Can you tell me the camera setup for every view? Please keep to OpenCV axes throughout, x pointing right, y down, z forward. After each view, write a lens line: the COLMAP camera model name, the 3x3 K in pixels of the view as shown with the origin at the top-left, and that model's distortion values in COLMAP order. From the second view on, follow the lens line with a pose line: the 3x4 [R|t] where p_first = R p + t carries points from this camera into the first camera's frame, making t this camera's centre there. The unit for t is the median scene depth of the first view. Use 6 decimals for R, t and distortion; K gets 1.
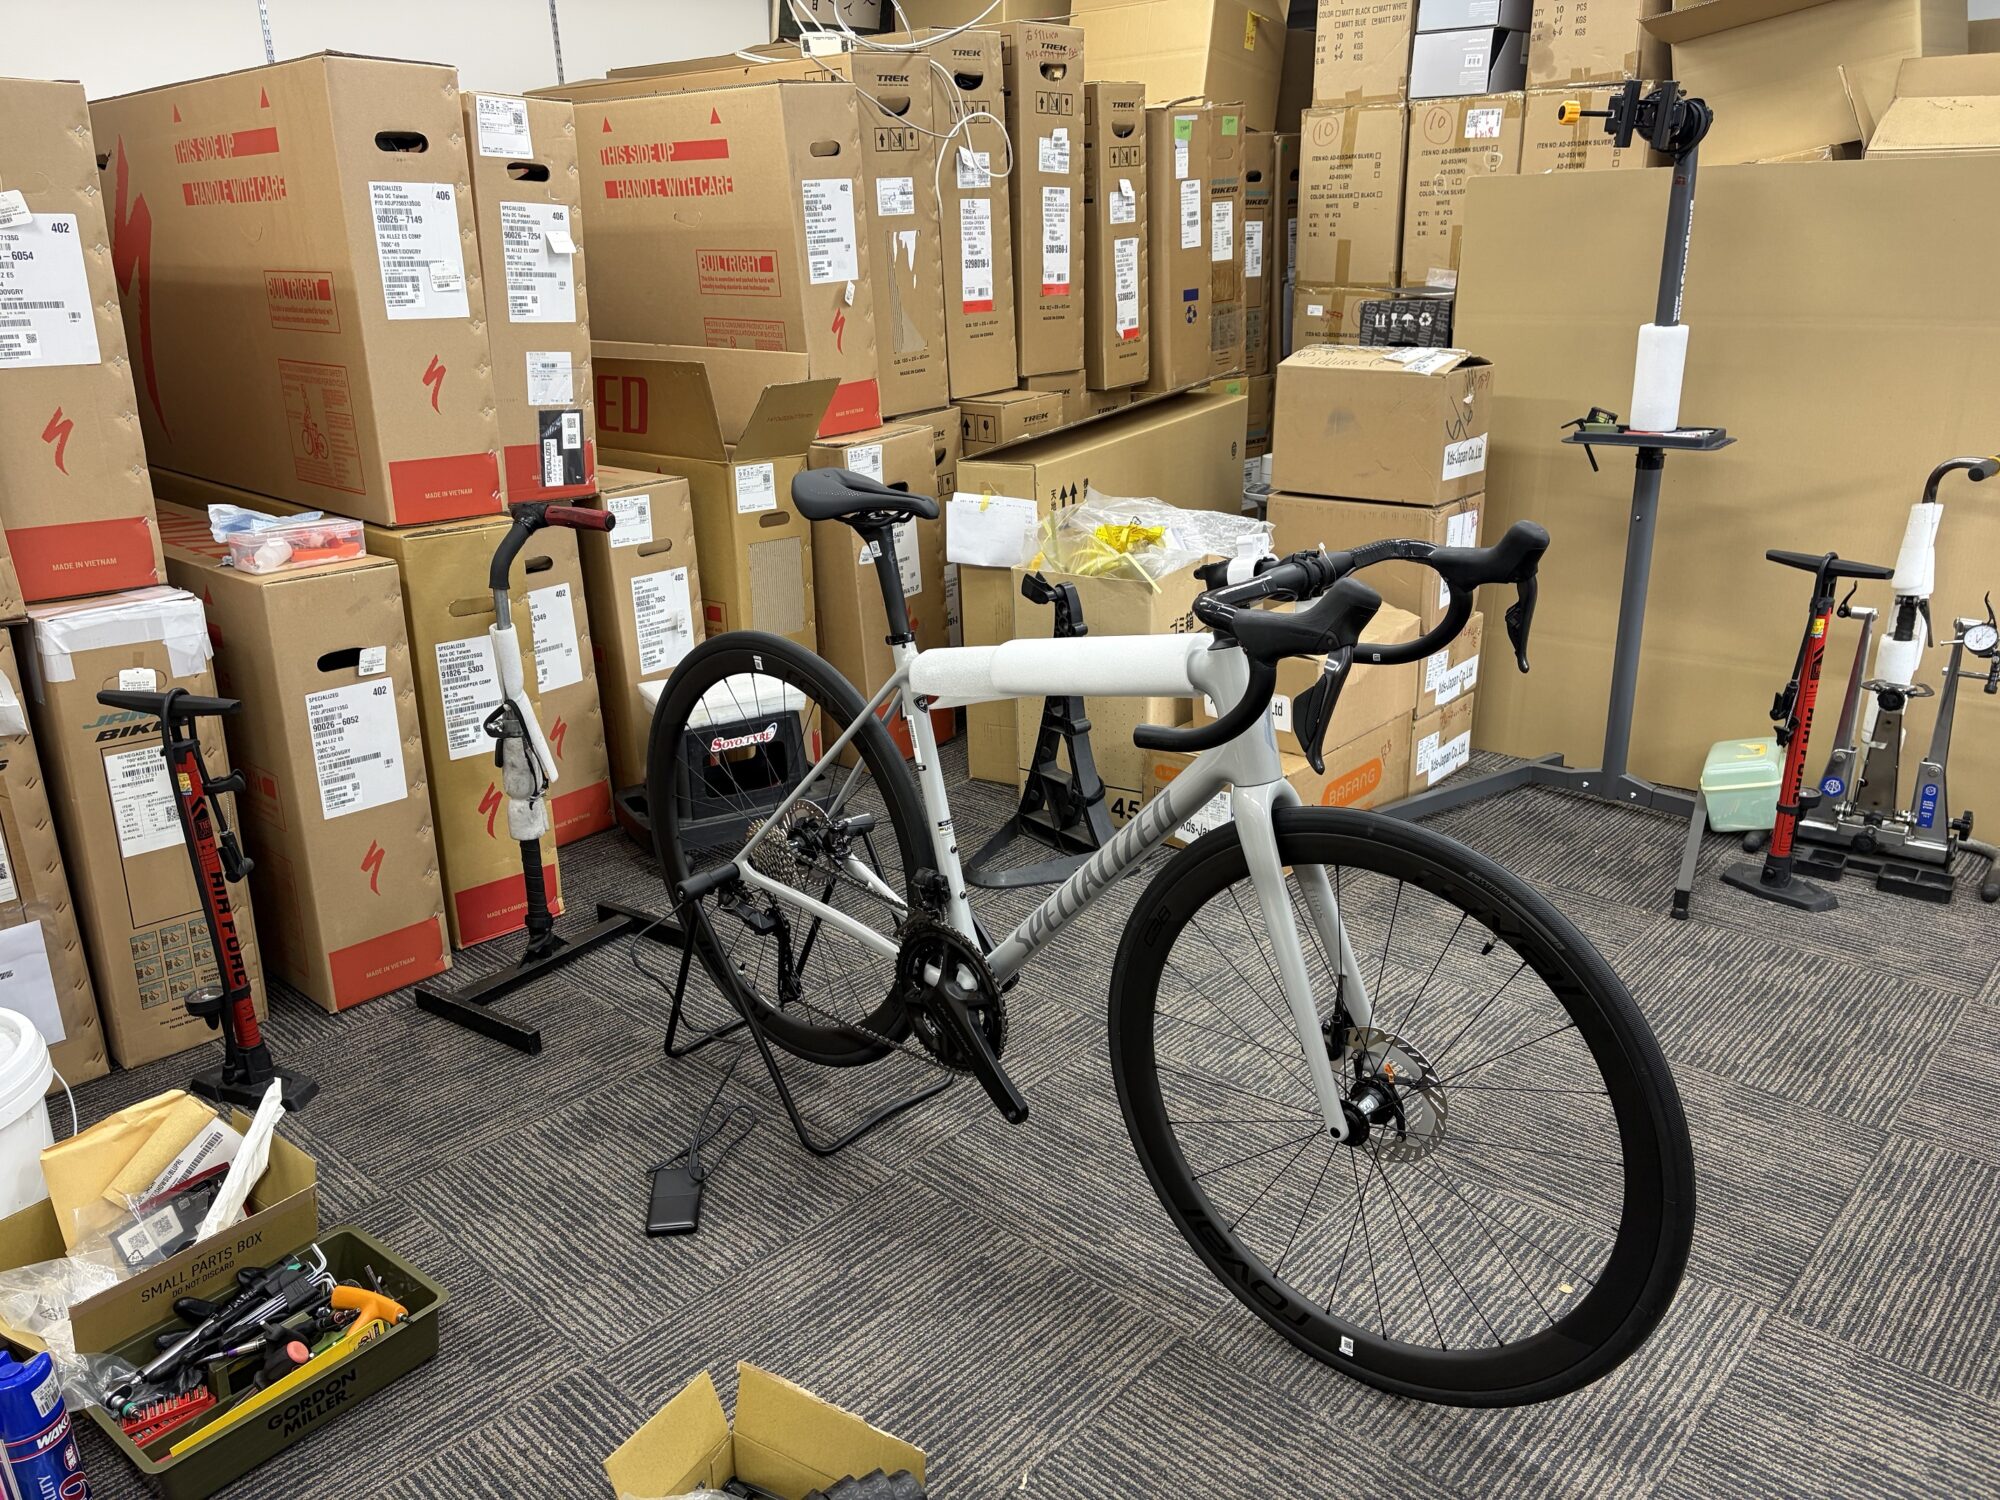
lens RADIAL K [[1505.2, 0, 1011.3], [0, 1505.2, 744.2], [0, 0, 1]] dist [0.052659, -0.047777]
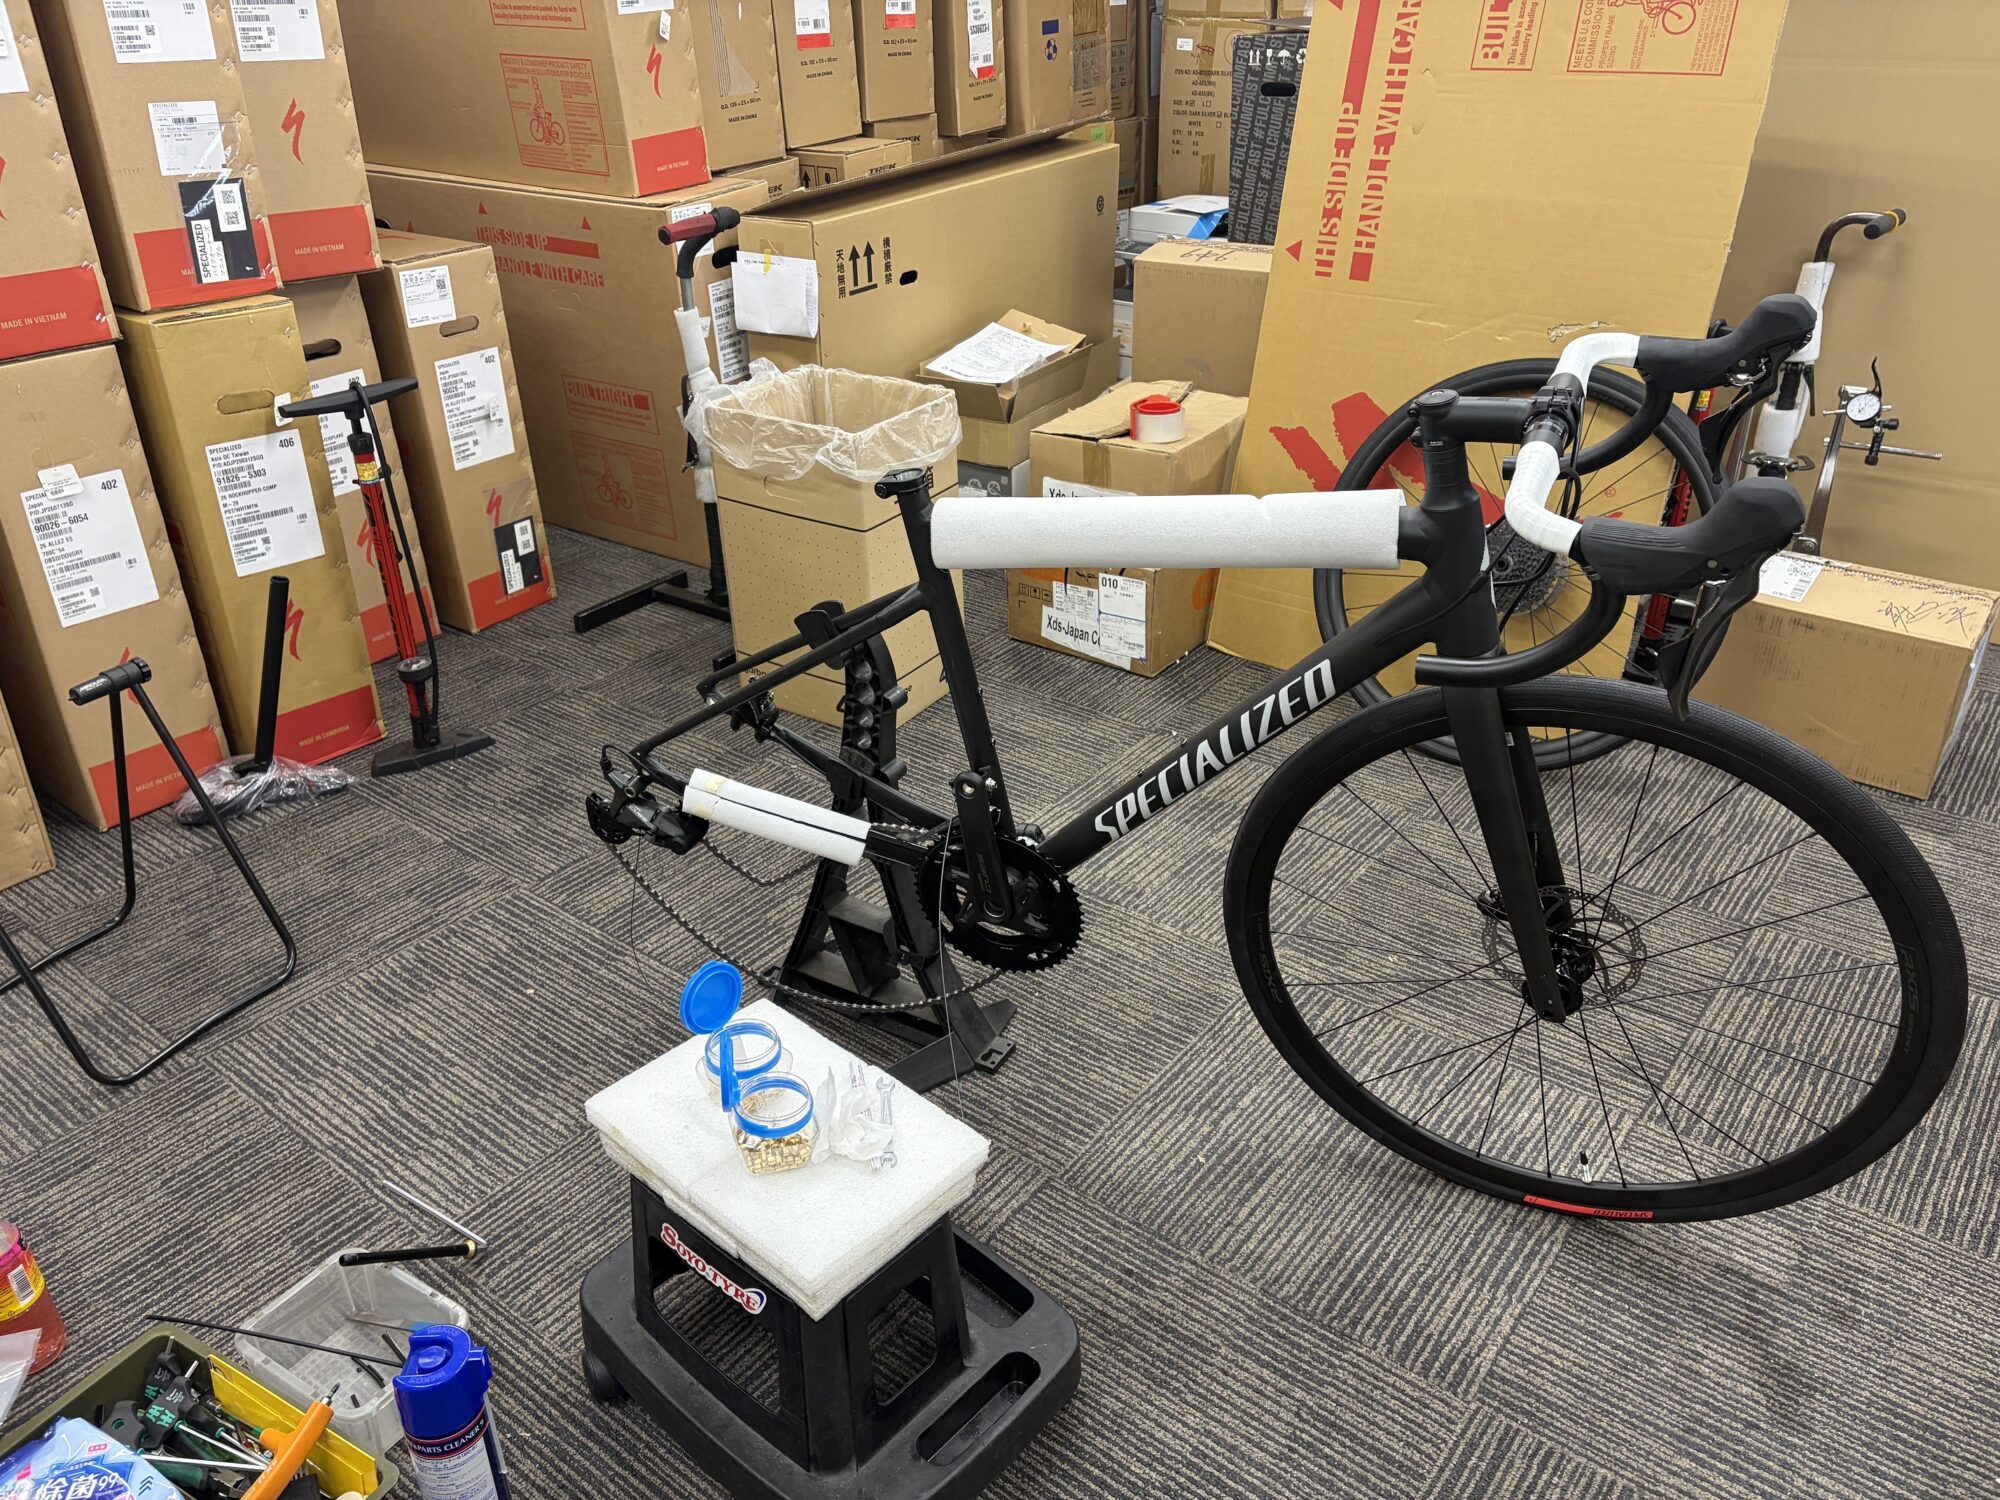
lens RADIAL K [[1505.2, 0, 997.1], [0, 1505.2, 733.9], [0, 0, 1]] dist [0.052659, -0.047777]
pose [[0.996936, -0.032560, 0.071116, 0.015047], [0.021523, 0.988331, 0.150792, -0.027948], [-0.075196, -0.148800, 0.986004, 0.071018]]
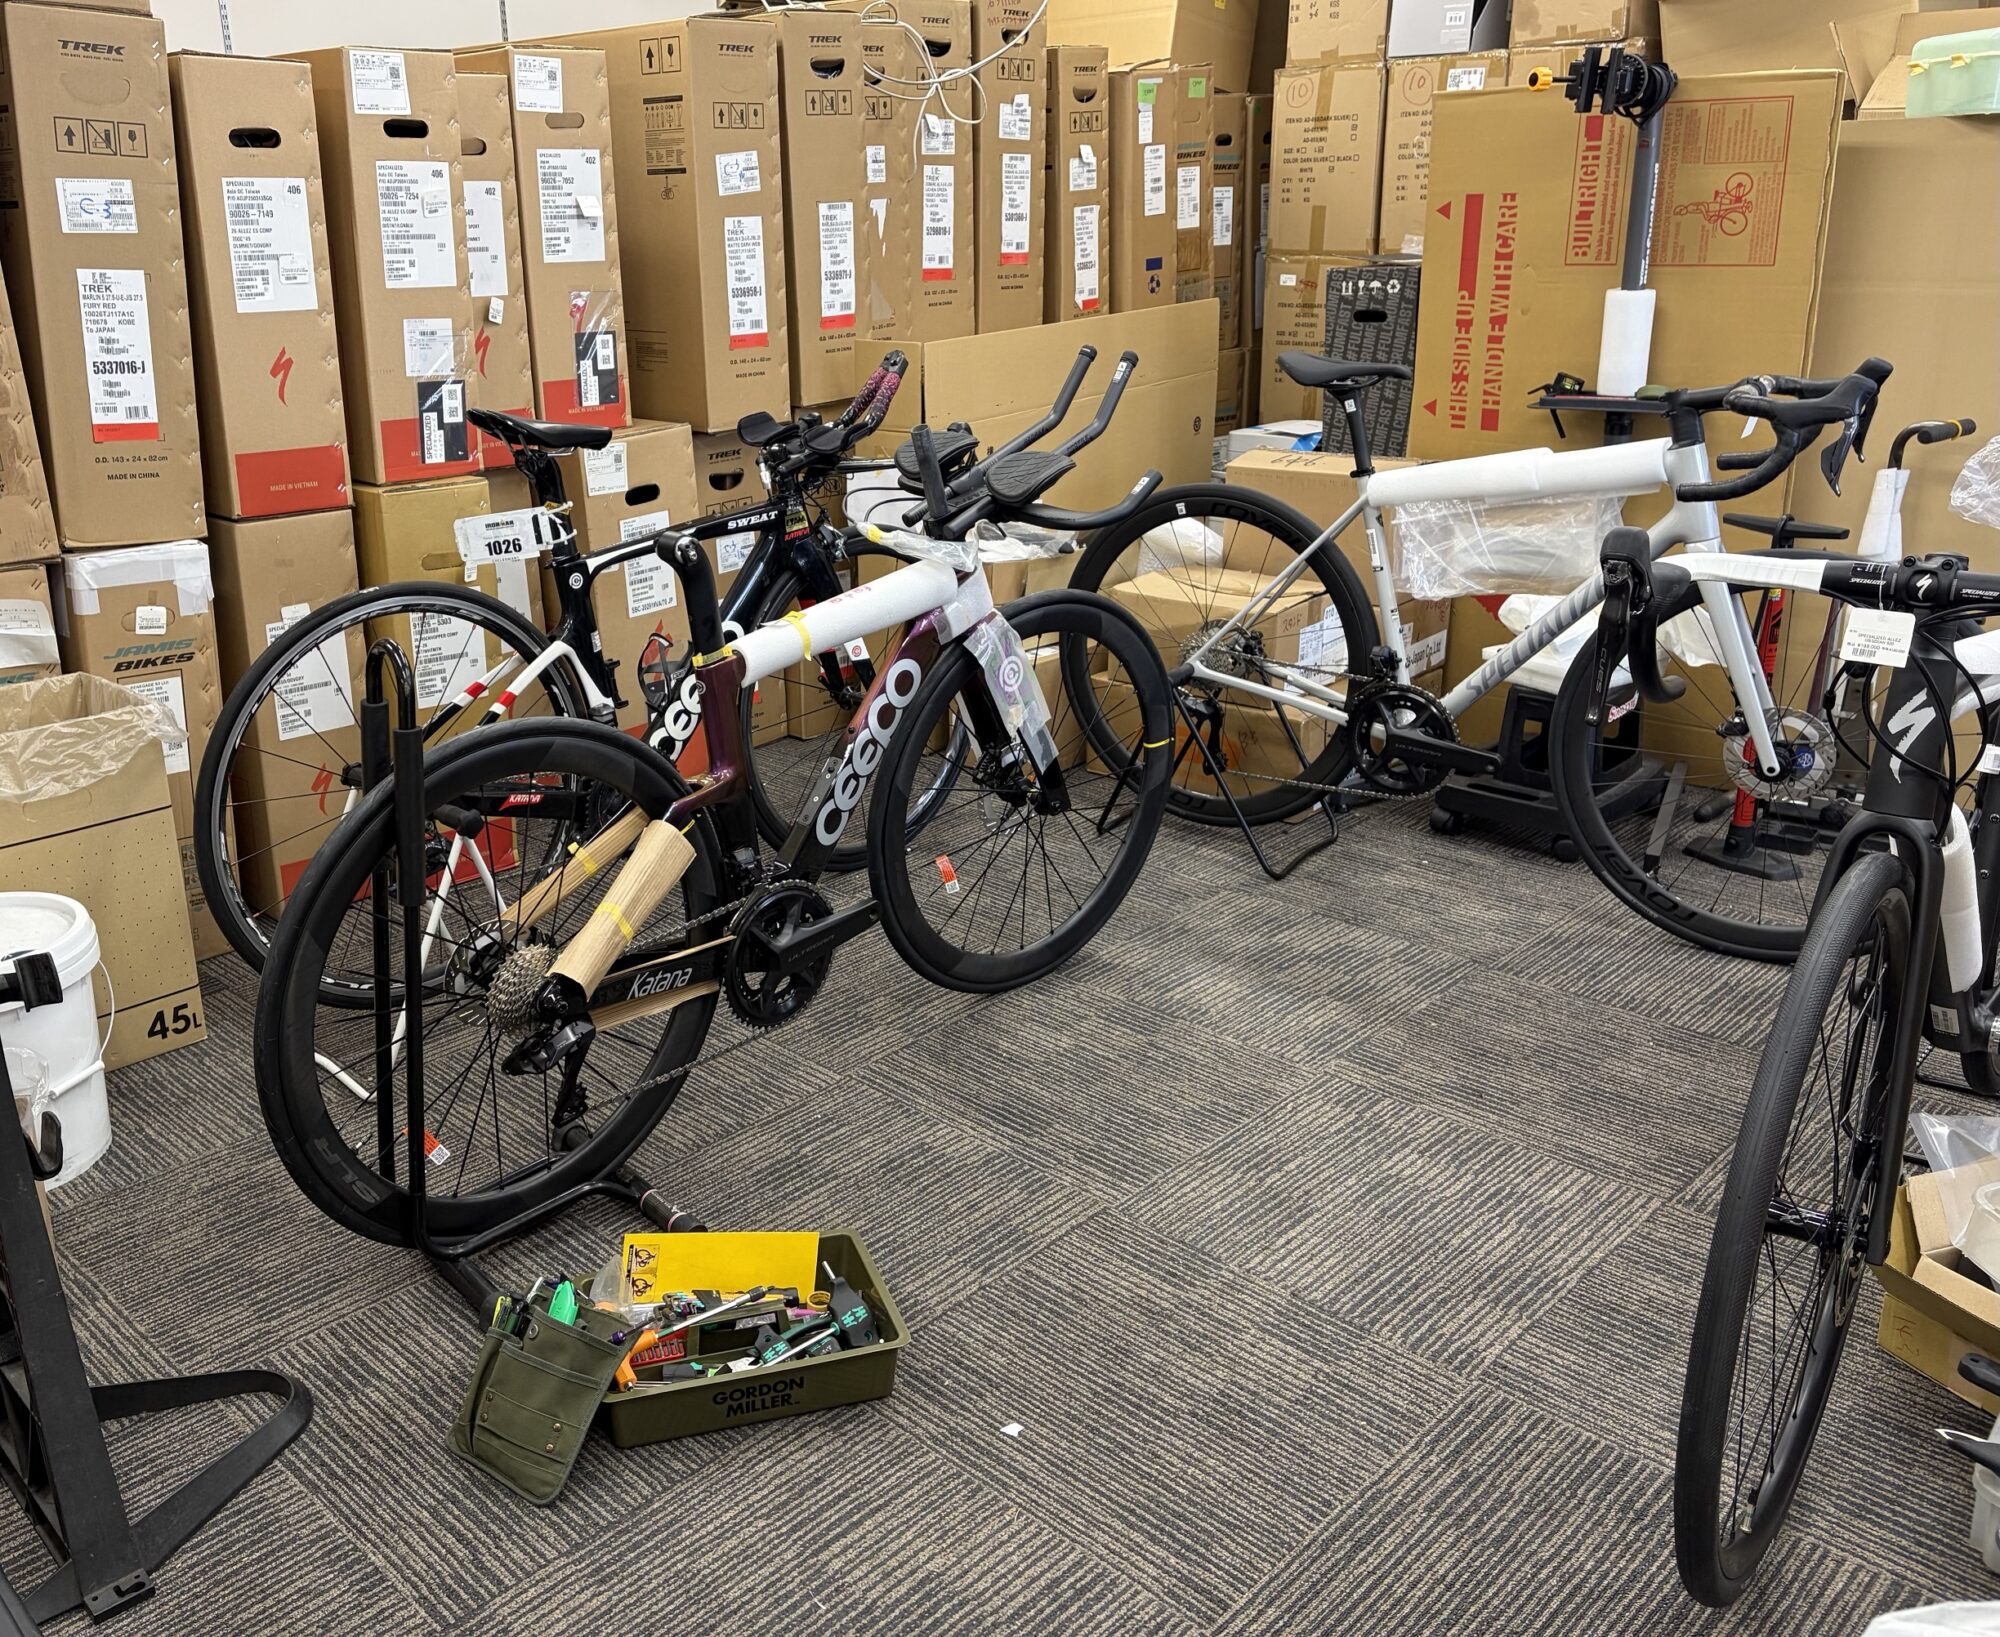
lens RADIAL K [[1742.7, 0, 848.7], [0, 1742.7, 743.4], [0, 0, 1]] dist [0.058309, -0.037462]
pose [[0.997803, 0.014709, -0.064591, 0.003318], [-0.016349, 0.999556, -0.024928, 0.071963], [0.064196, 0.025929, 0.997600, -0.215399]]
